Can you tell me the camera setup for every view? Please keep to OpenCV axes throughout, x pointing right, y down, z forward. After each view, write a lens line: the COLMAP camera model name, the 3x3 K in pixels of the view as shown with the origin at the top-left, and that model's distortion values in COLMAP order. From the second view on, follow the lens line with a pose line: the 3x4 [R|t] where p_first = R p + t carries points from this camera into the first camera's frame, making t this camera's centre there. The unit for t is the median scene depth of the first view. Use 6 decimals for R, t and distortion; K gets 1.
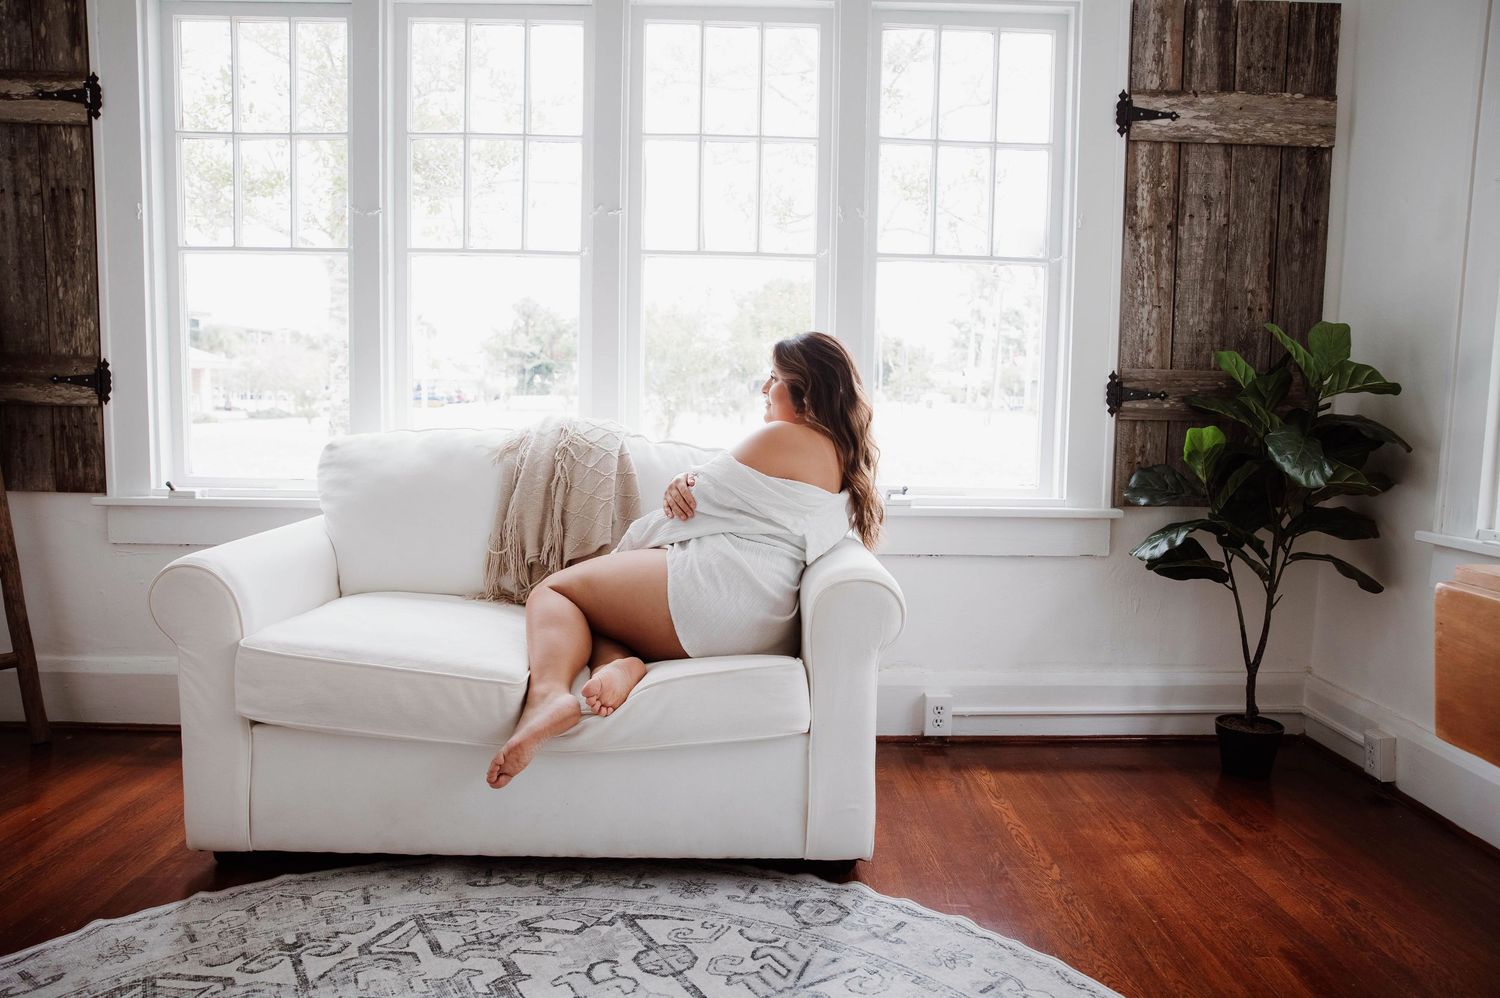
lens RADIAL K [[1043.4, 0, 740.3], [0, 1043.4, 502.7], [0, 0, 1]] dist [-0.103670, 0.076710]
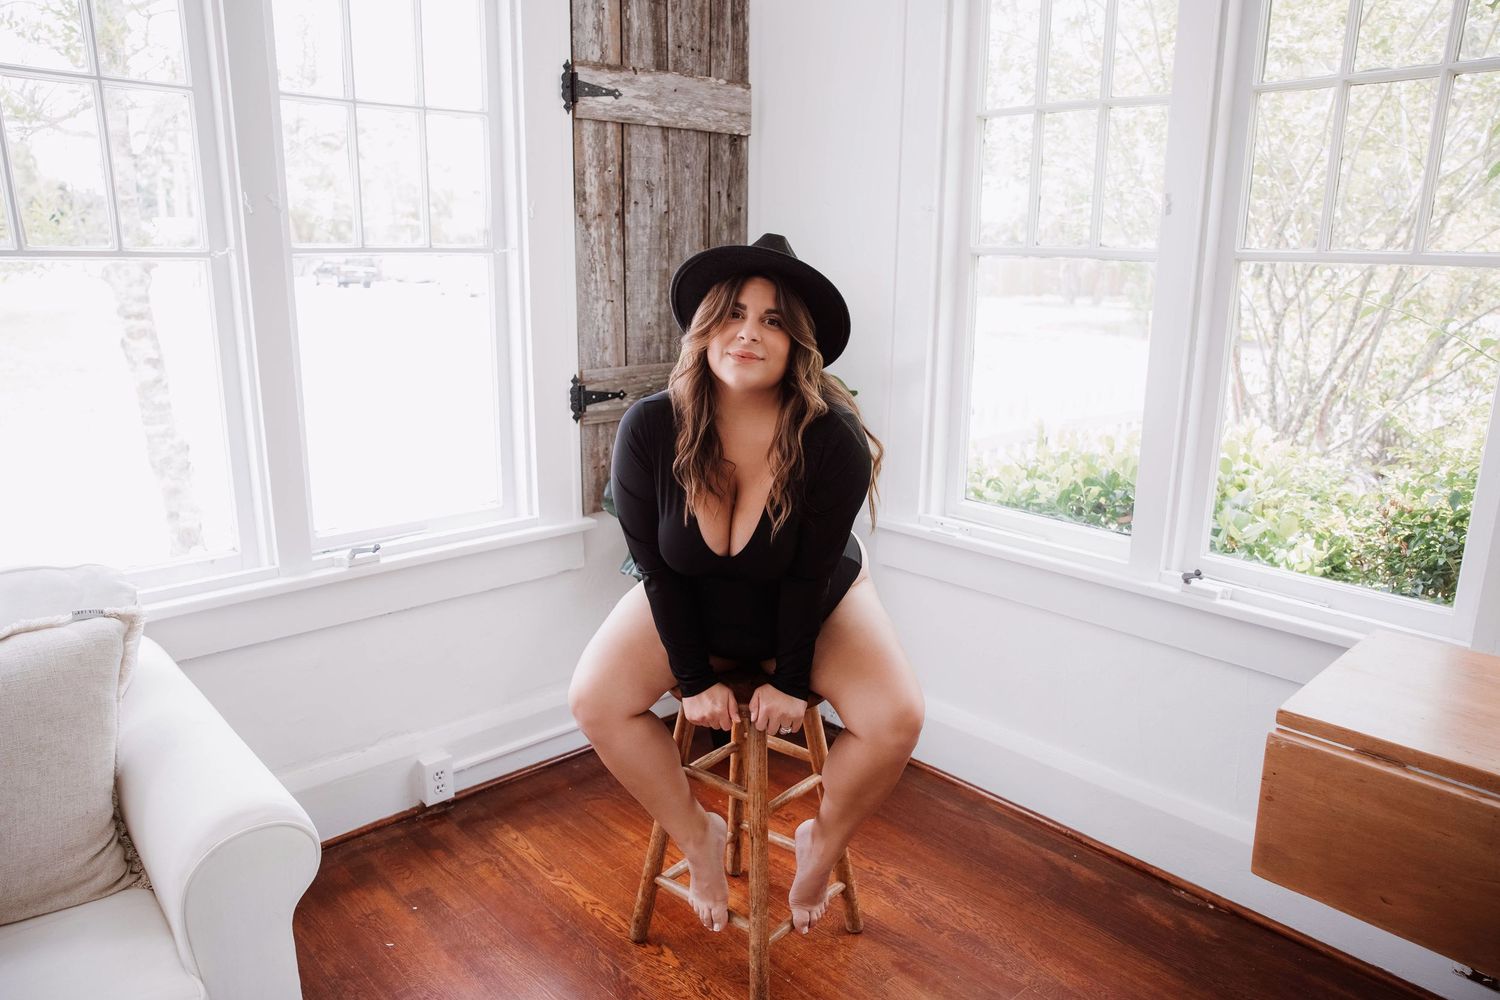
lens RADIAL K [[1043.4, 0, 744.8], [0, 1043.4, 504.8], [0, 0, 1]] dist [-0.103670, 0.076710]
pose [[0.749091, -0.166675, 0.641157, -0.142190], [0.072491, 0.982644, 0.170753, -0.163447], [-0.658489, -0.081432, 0.748172, 0.196582]]
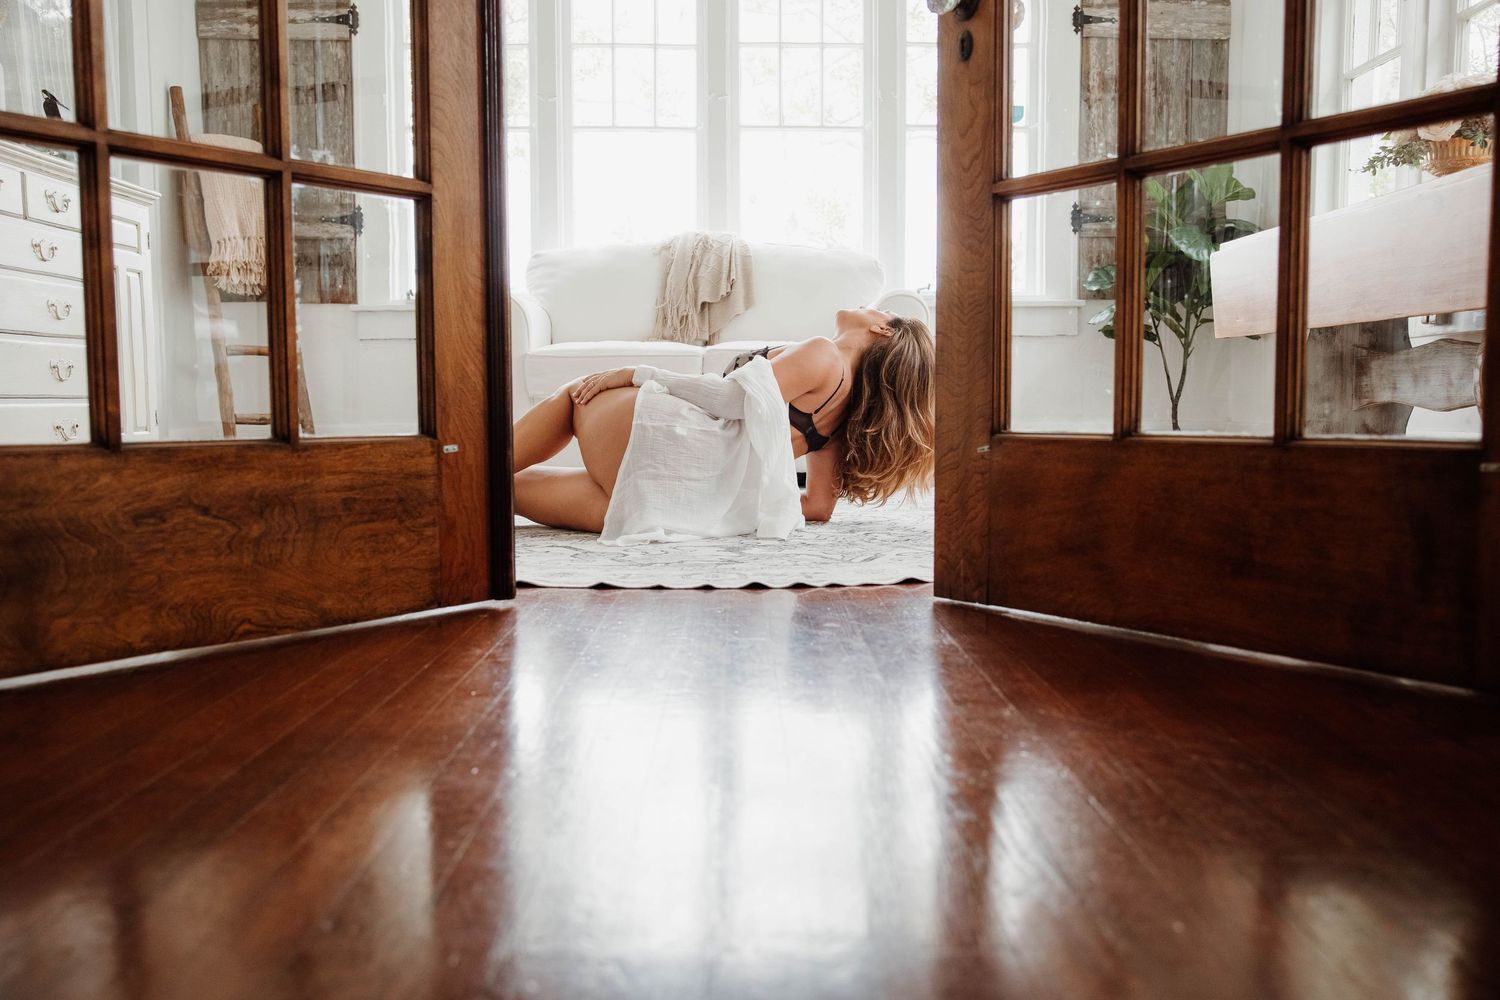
lens RADIAL K [[1235.7, 0, 751.5], [0, 1235.7, 502.4], [0, 0, 1]] dist [-0.030785, 0.007645]
pose [[0.999817, -0.017490, -0.007723, -0.078035], [0.017337, 0.999661, -0.019408, 0.314612], [0.008060, 0.019270, 0.999782, -0.698093]]
